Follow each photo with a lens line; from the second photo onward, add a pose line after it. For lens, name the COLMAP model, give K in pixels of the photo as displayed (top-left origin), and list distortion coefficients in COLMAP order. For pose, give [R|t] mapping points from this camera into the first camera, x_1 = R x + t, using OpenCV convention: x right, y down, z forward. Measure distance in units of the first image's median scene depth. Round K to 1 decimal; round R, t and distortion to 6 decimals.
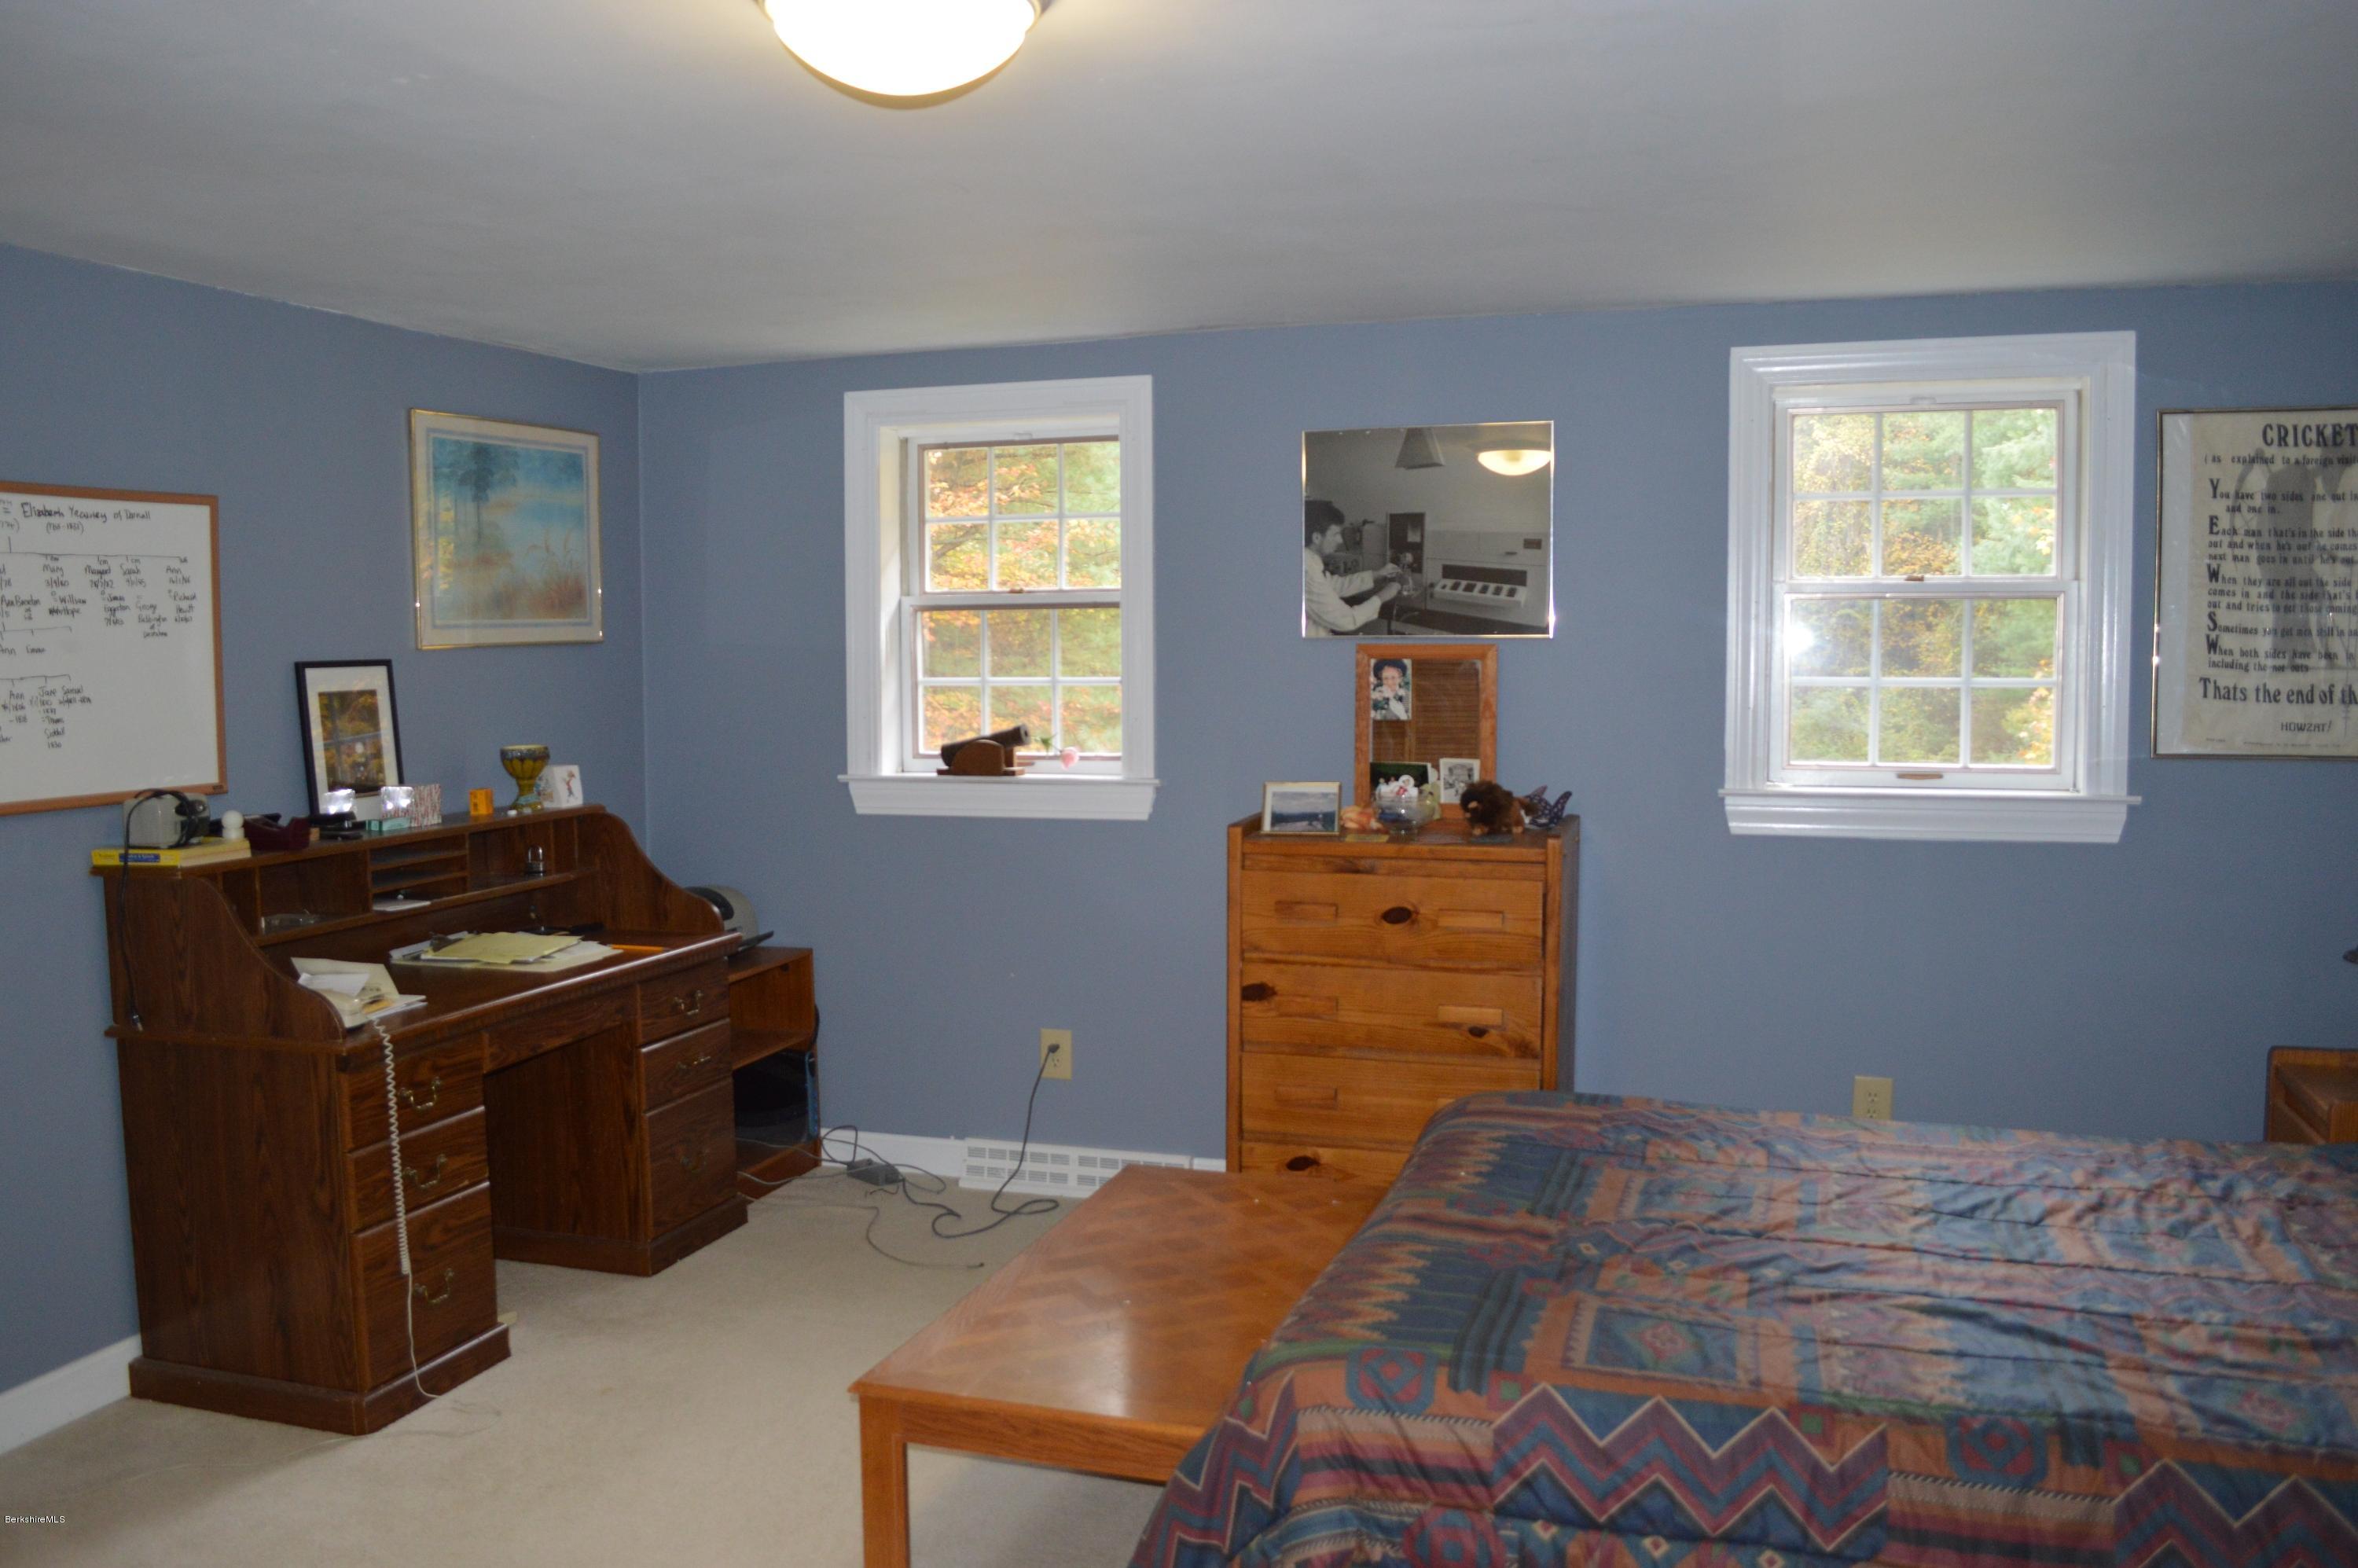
lens RADIAL K [[1869.3, 0, 1159.5], [0, 1869.3, 782.1], [0, 0, 1]] dist [-0.076418, 0.003073]
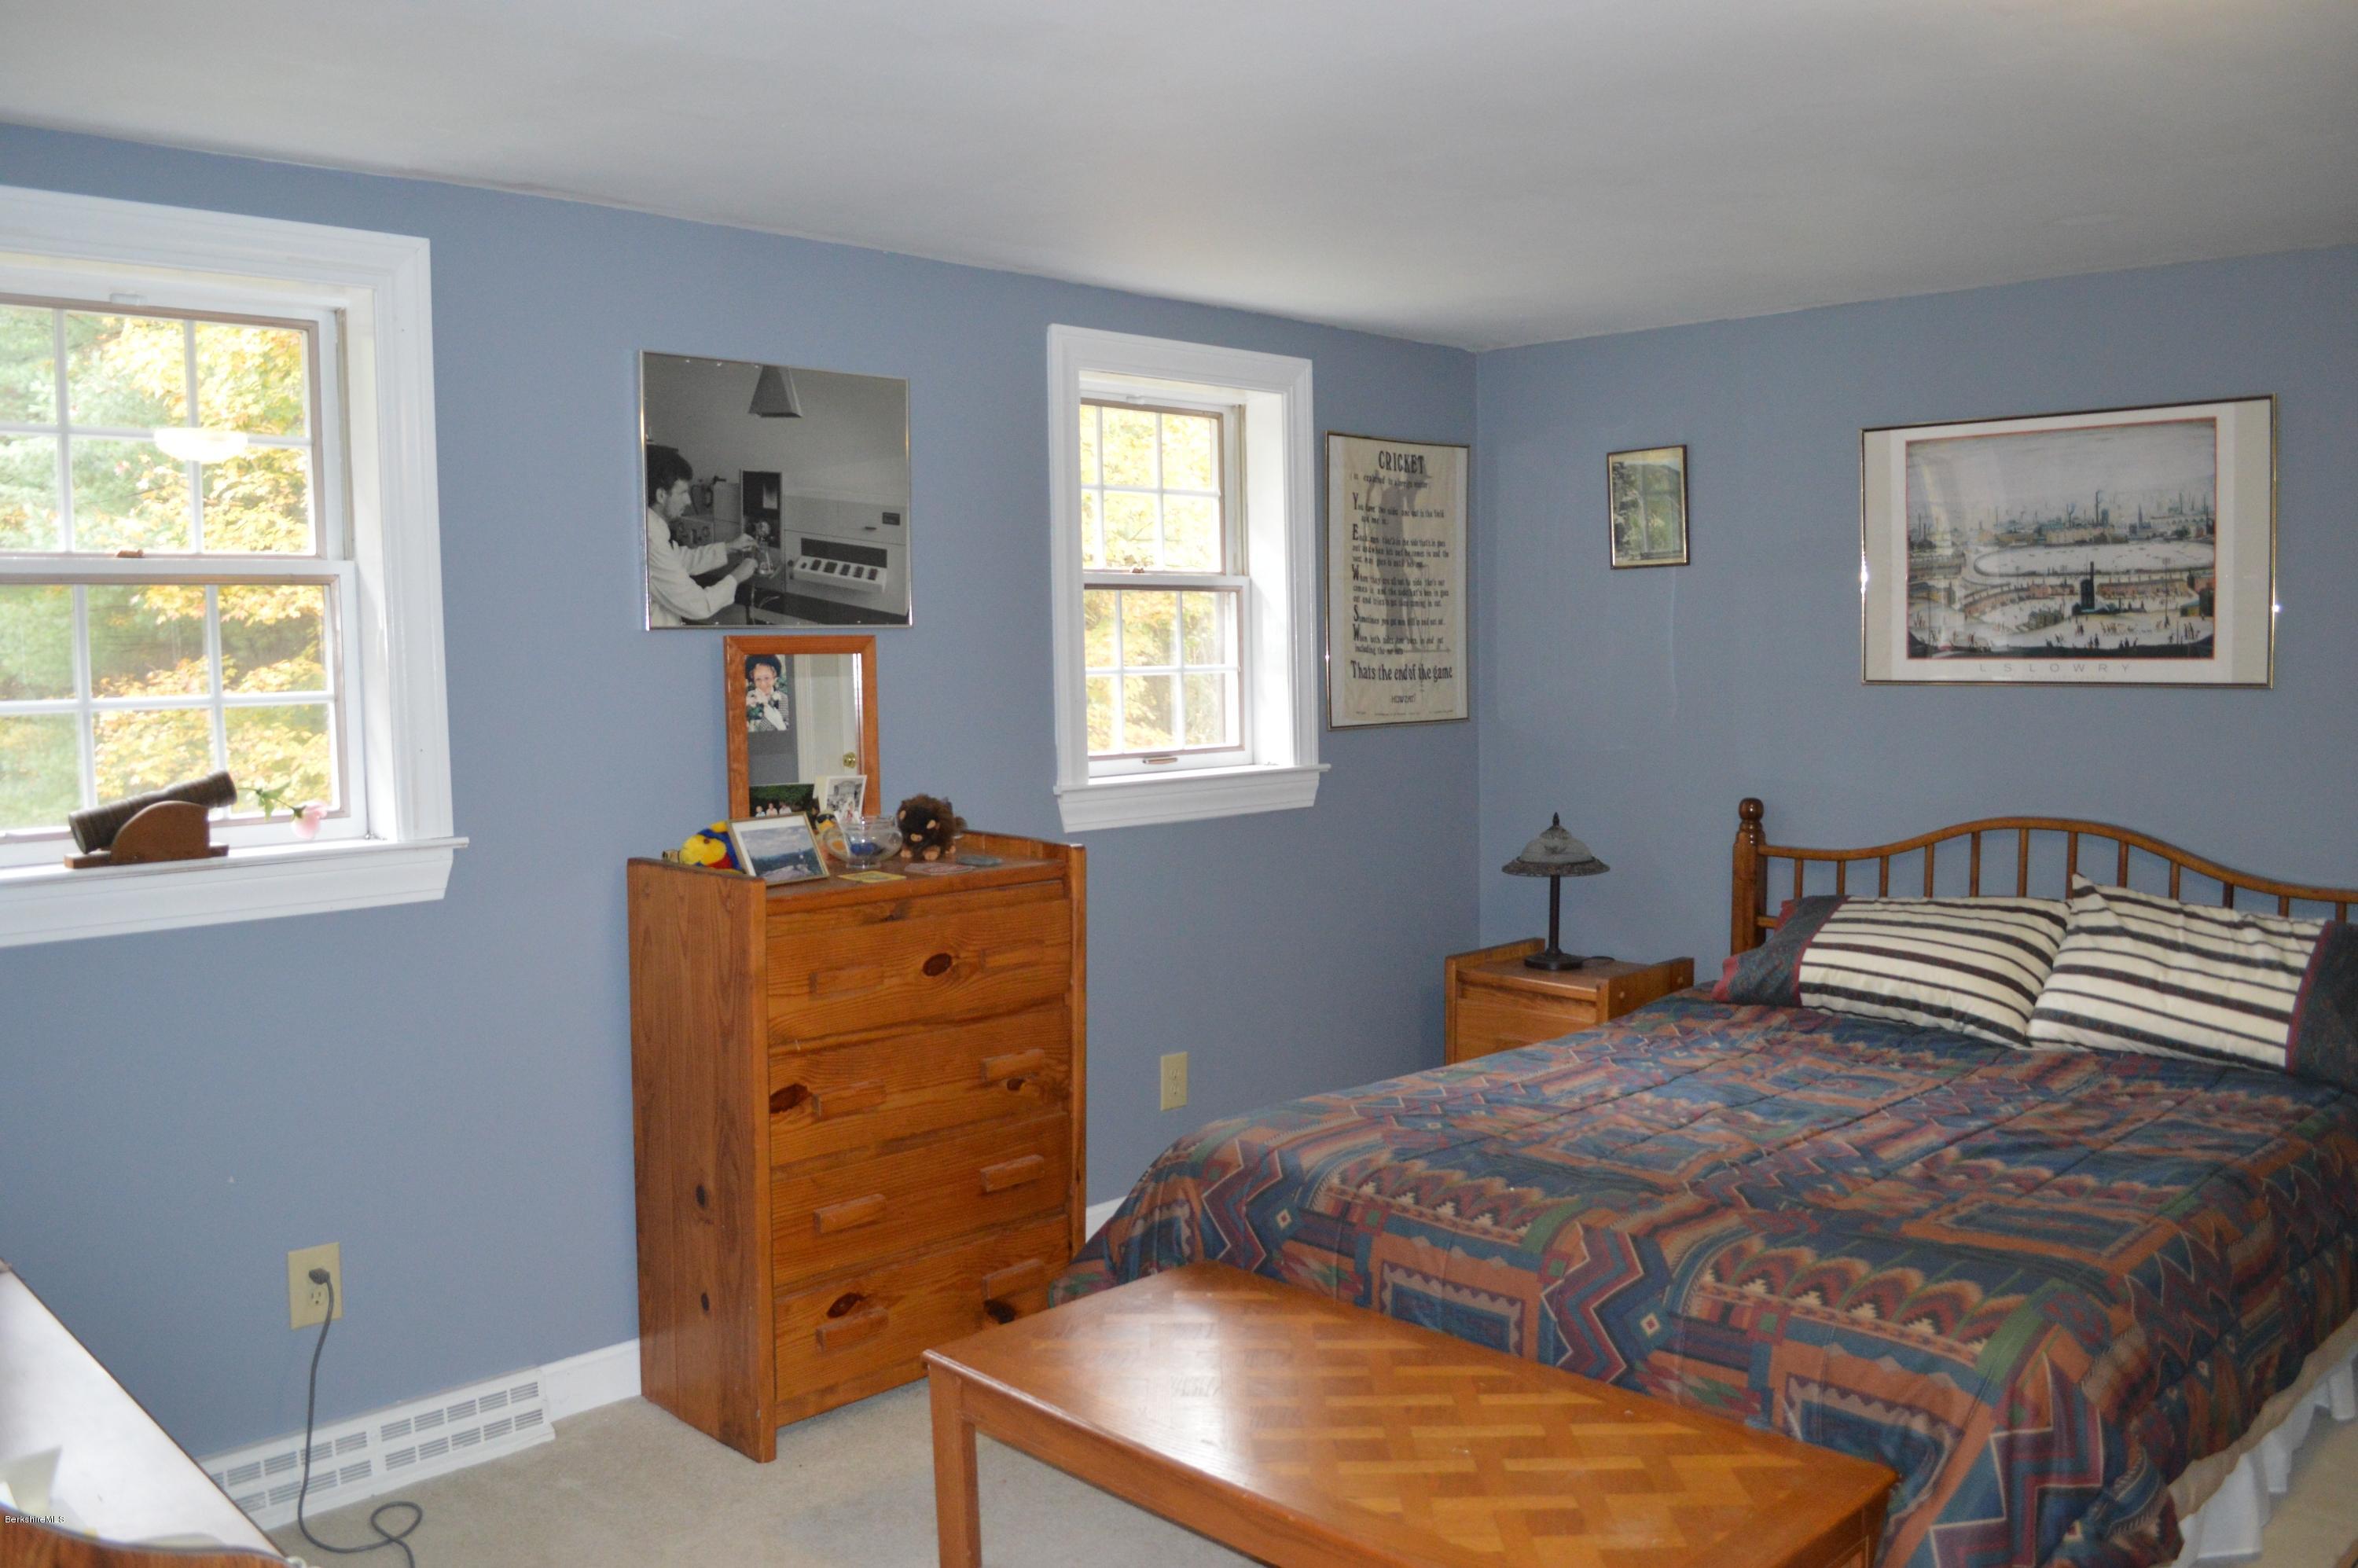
lens RADIAL K [[1869.3, 0, 1170.2], [0, 1869.3, 787.5], [0, 0, 1]] dist [-0.076418, 0.003073]
pose [[0.462146, -0.069064, 0.884110, -0.503312], [0.075199, 0.996424, 0.038530, -0.027515], [-0.883610, 0.048678, 0.465687, 0.486945]]
